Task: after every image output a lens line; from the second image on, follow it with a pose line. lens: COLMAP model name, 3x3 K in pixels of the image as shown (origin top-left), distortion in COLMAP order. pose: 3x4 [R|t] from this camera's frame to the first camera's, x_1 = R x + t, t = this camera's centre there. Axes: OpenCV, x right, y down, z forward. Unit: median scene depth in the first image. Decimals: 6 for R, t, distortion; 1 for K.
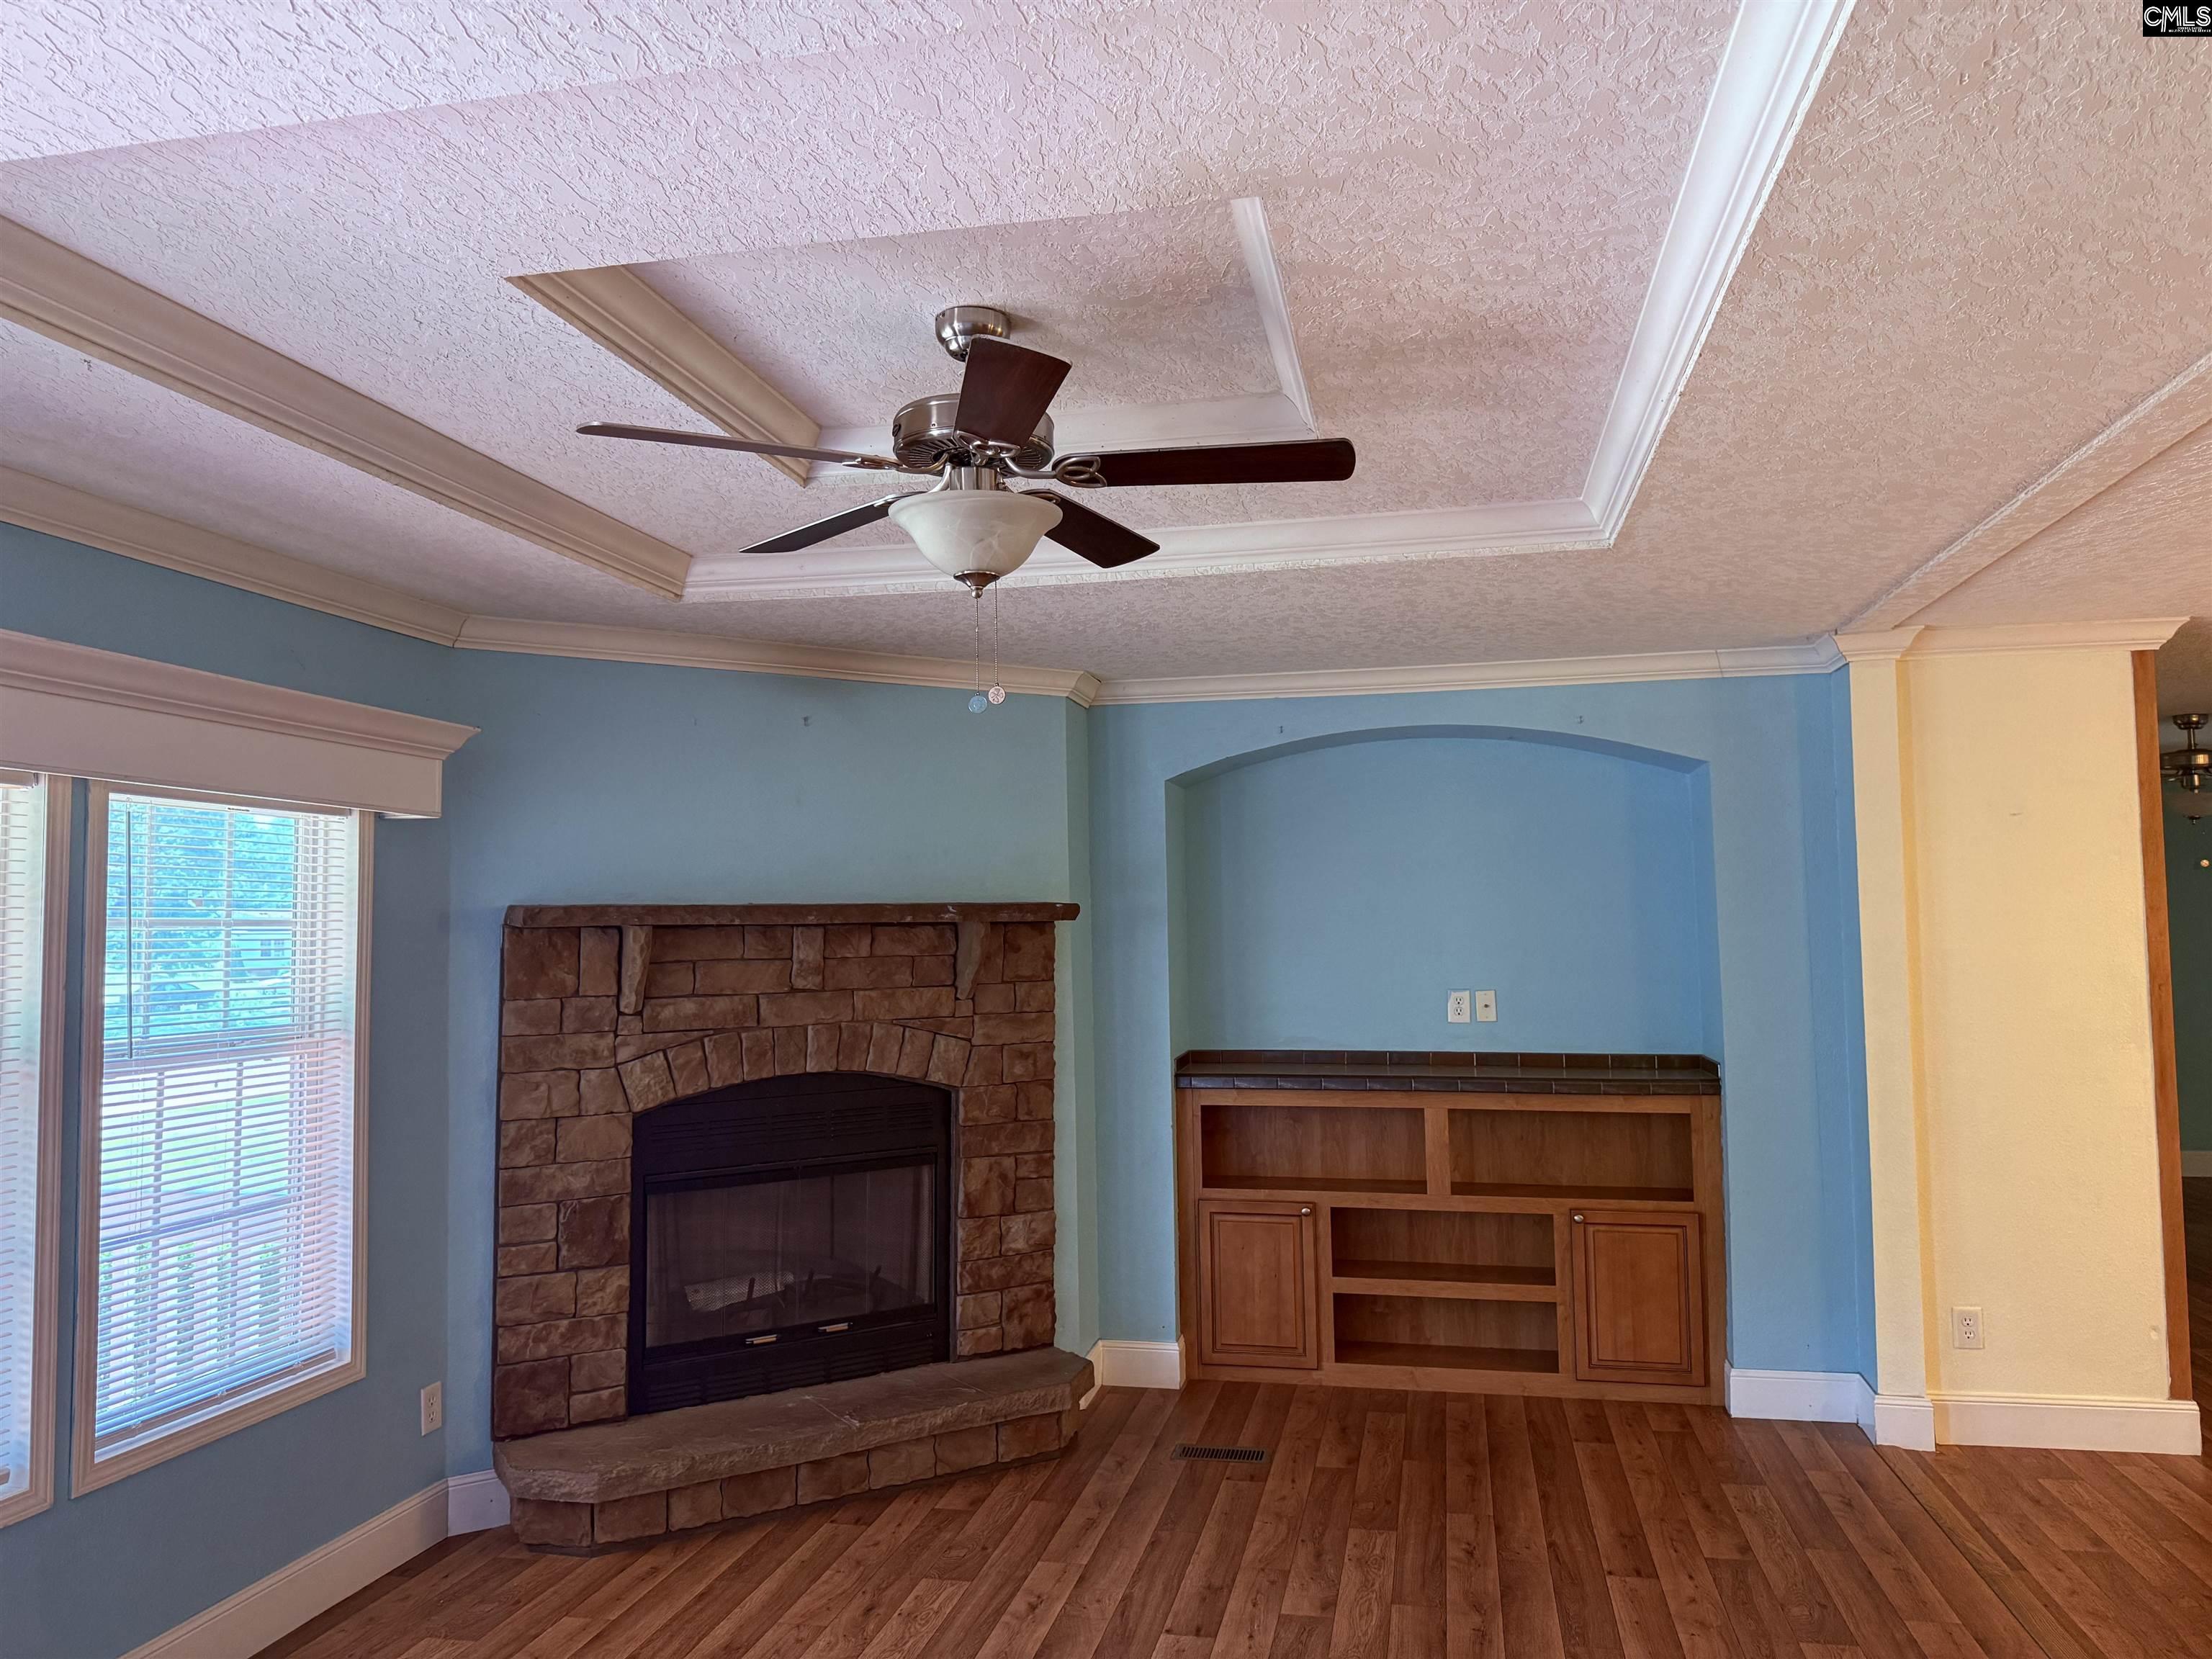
lens RADIAL K [[1564.0, 0, 1108.8], [0, 1564.0, 827.0], [0, 0, 1]] dist [0.152061, -0.291215]
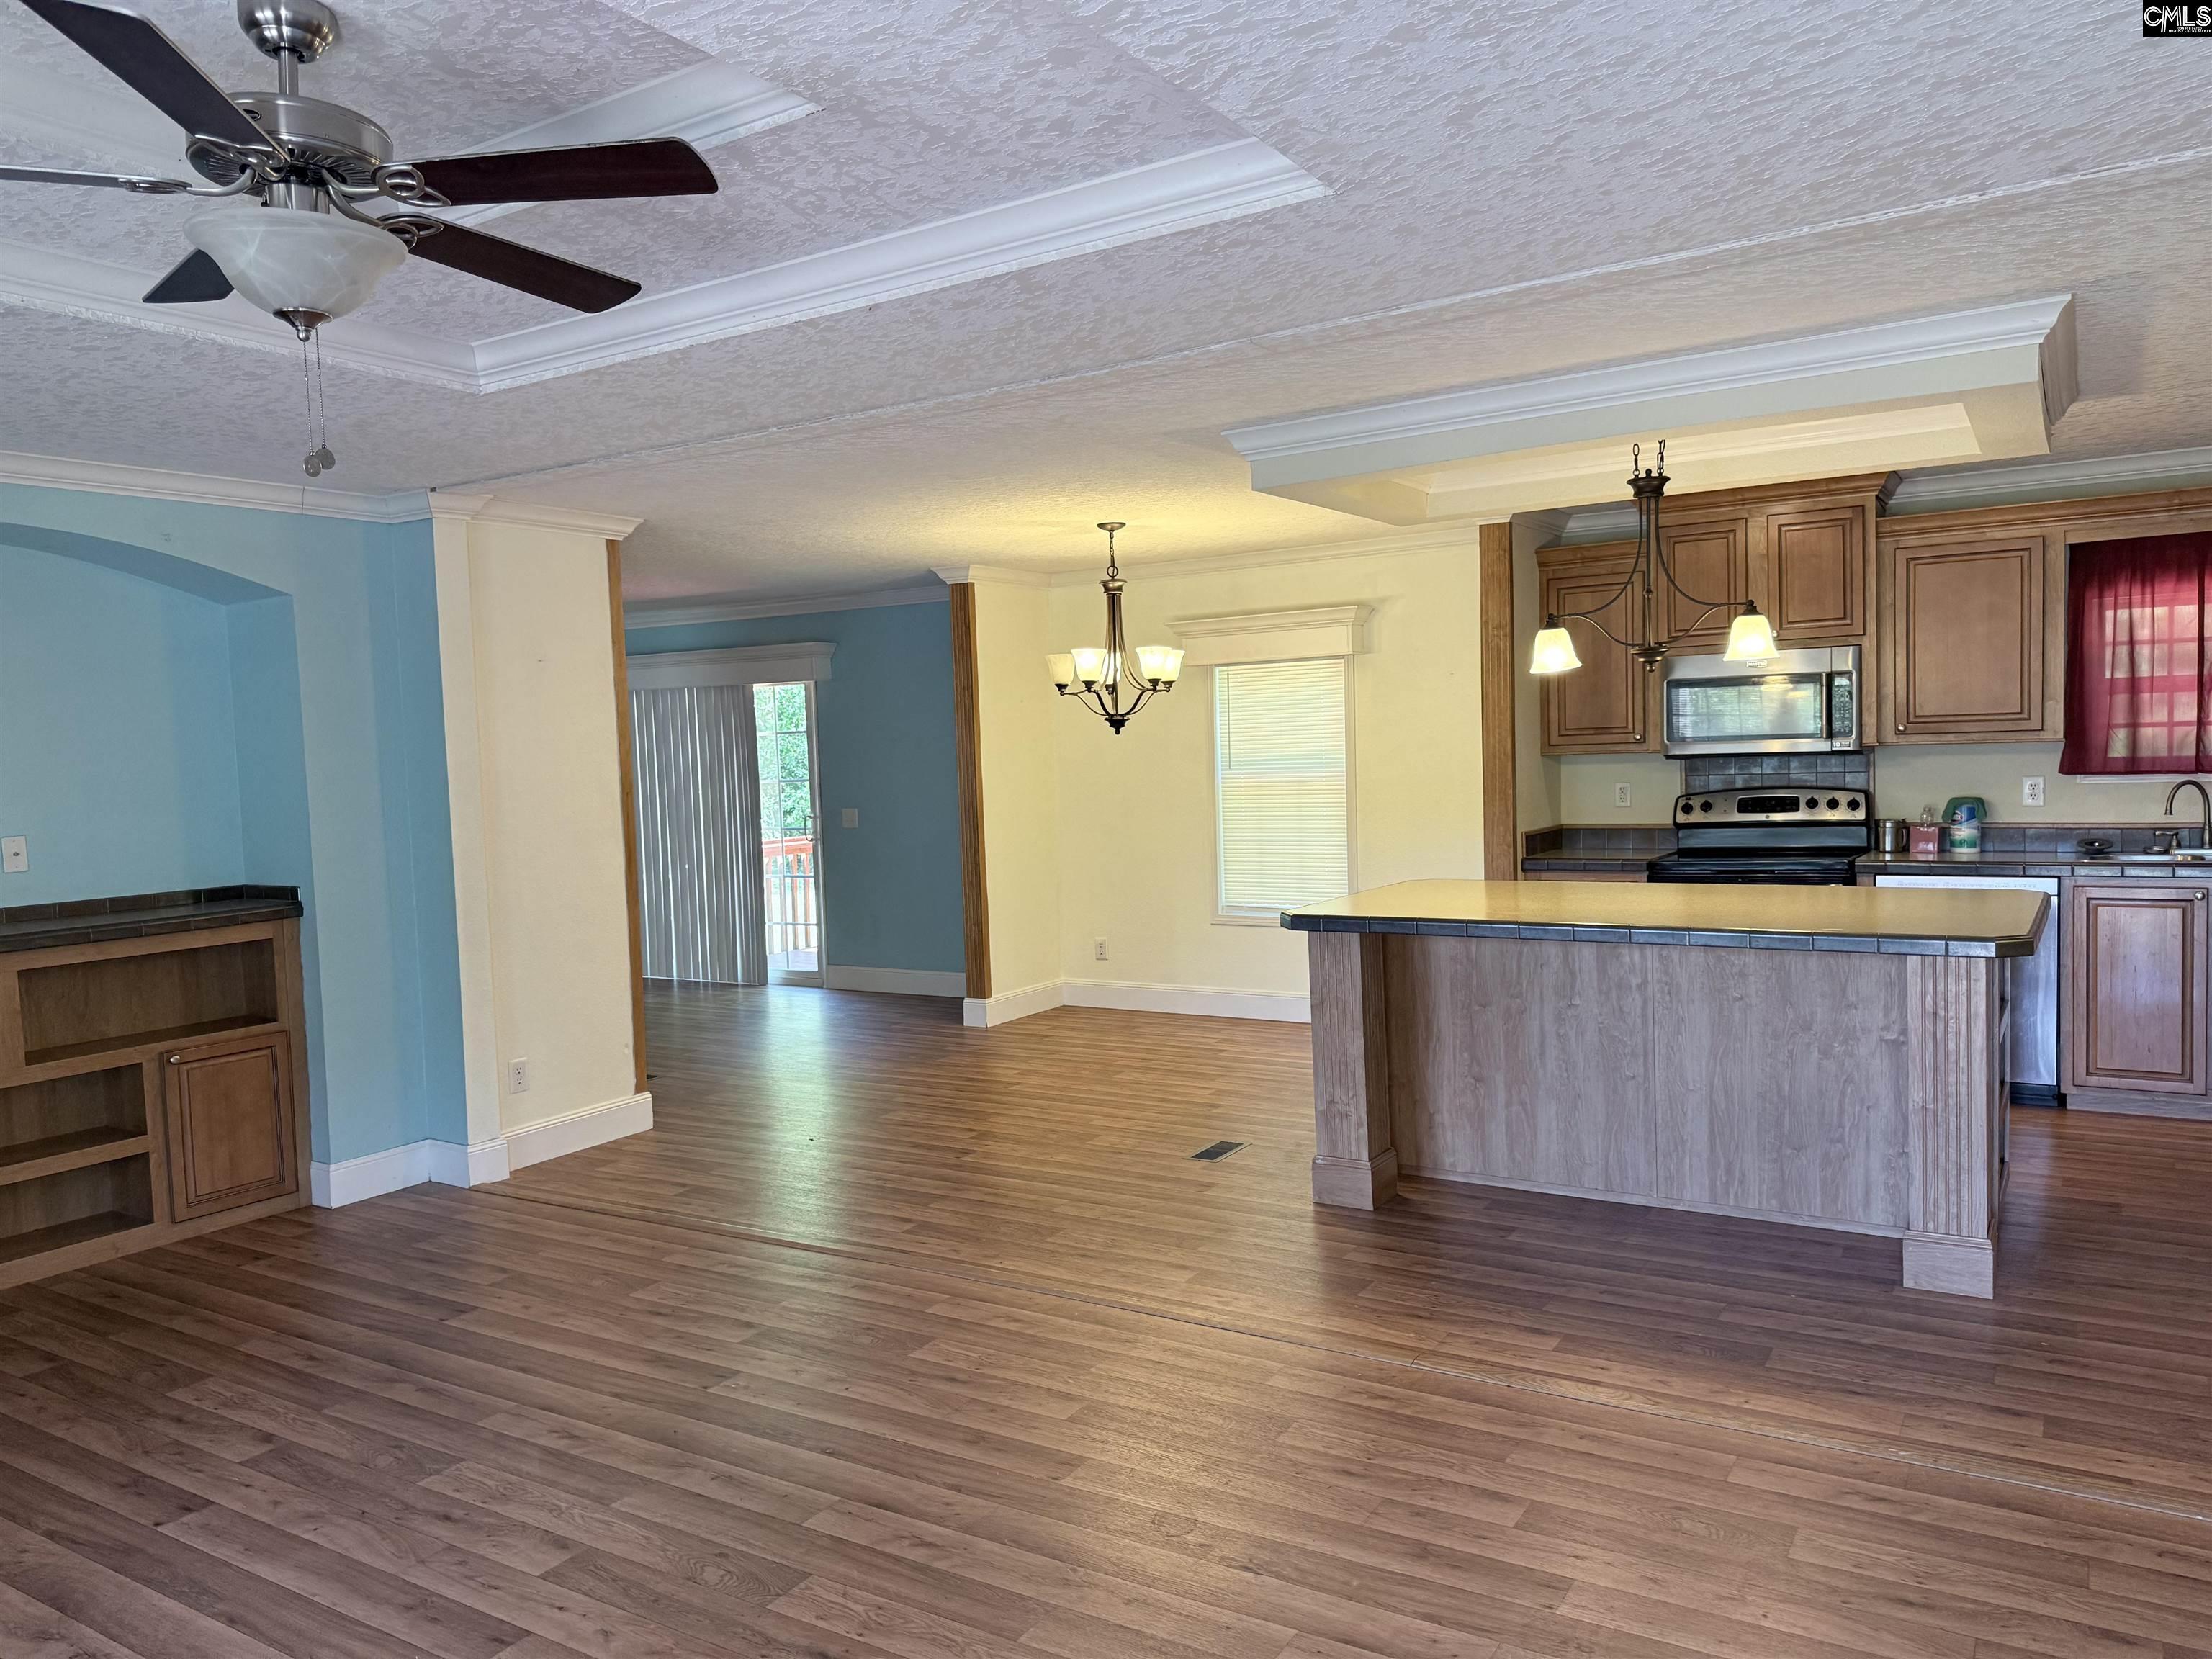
lens RADIAL K [[1560.2, 0, 1116.7], [0, 1560.2, 825.3], [0, 0, 1]] dist [0.008820, -0.030711]
pose [[0.338195, -0.050707, 0.939709, -0.414779], [-0.026226, 0.997652, 0.063272, 0.029743], [-0.940711, -0.046043, 0.336071, 0.154658]]
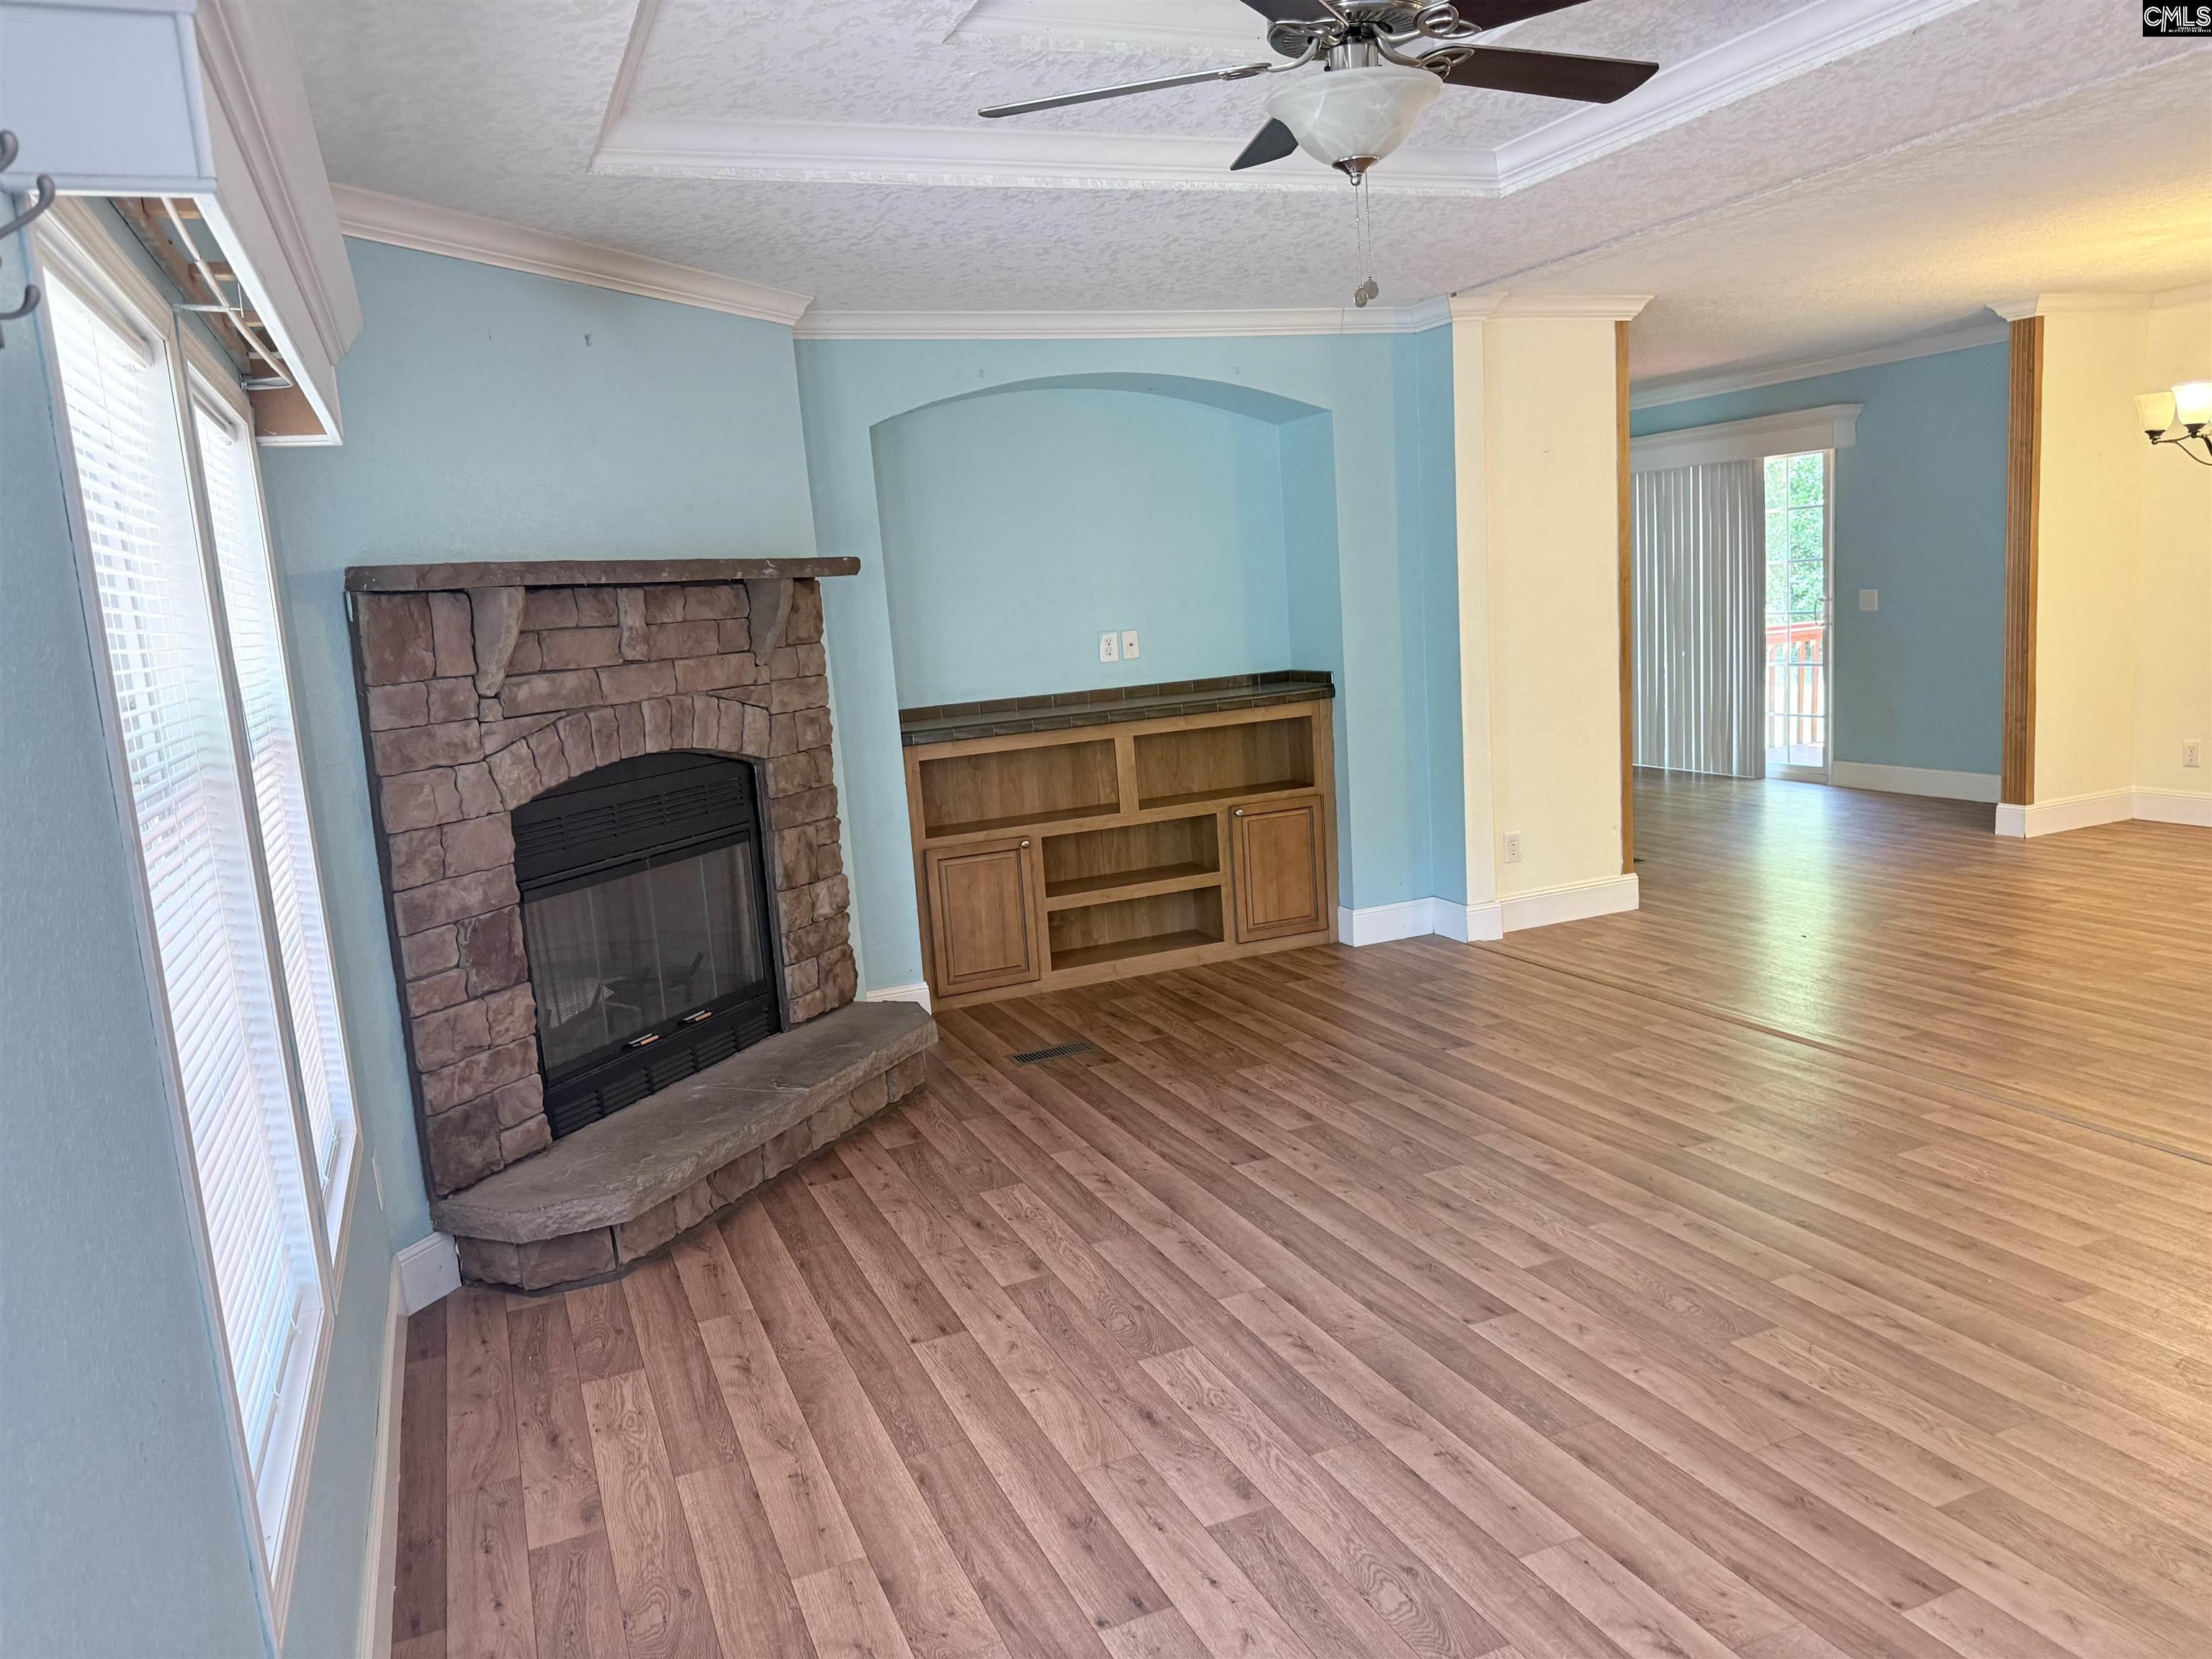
lens RADIAL K [[1551.4, 0, 1101.3], [0, 1551.4, 838.3], [0, 0, 1]] dist [0.142890, -0.238981]
pose [[0.821627, -0.136383, 0.553469, -0.455957], [0.026403, 0.979019, 0.202051, 0.028751], [-0.569413, -0.151397, 0.807990, 0.122704]]
